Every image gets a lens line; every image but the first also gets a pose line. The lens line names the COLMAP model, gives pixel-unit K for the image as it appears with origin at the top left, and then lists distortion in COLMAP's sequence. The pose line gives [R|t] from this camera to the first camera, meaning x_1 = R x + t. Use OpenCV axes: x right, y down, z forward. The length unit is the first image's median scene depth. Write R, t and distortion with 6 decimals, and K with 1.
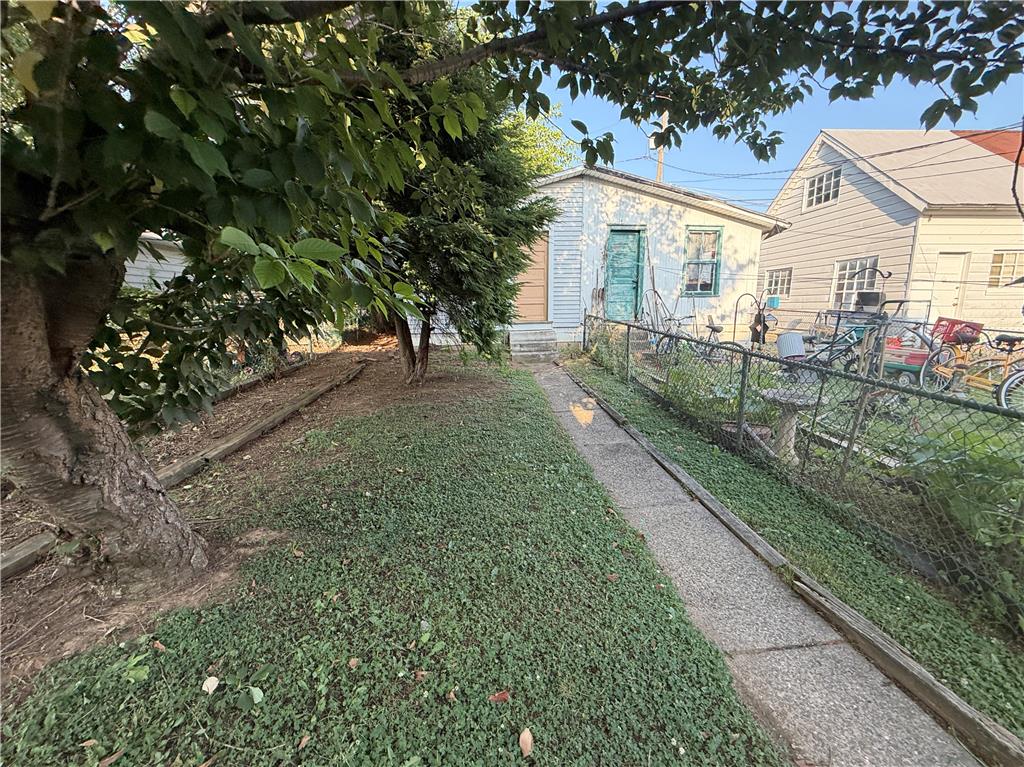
lens RADIAL K [[415.6, 0, 512.0], [0, 415.6, 383.5], [0, 0, 1]] dist [0.000895, 0.000183]
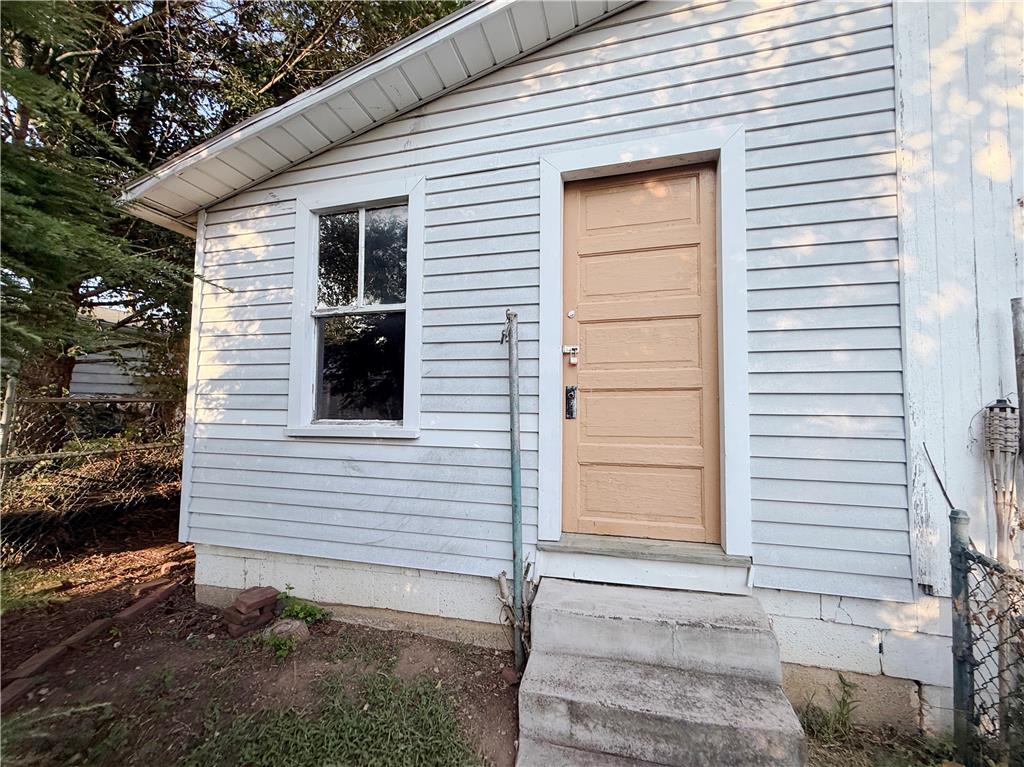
lens RADIAL K [[415.6, 0, 512.0], [0, 415.6, 383.5], [0, 0, 1]] dist [0.000895, 0.000183]
pose [[0.957880, -0.006402, -0.287097, 0.047184], [-0.062300, 0.971309, -0.229518, -0.183483], [0.280330, 0.237737, 0.929998, 0.776855]]
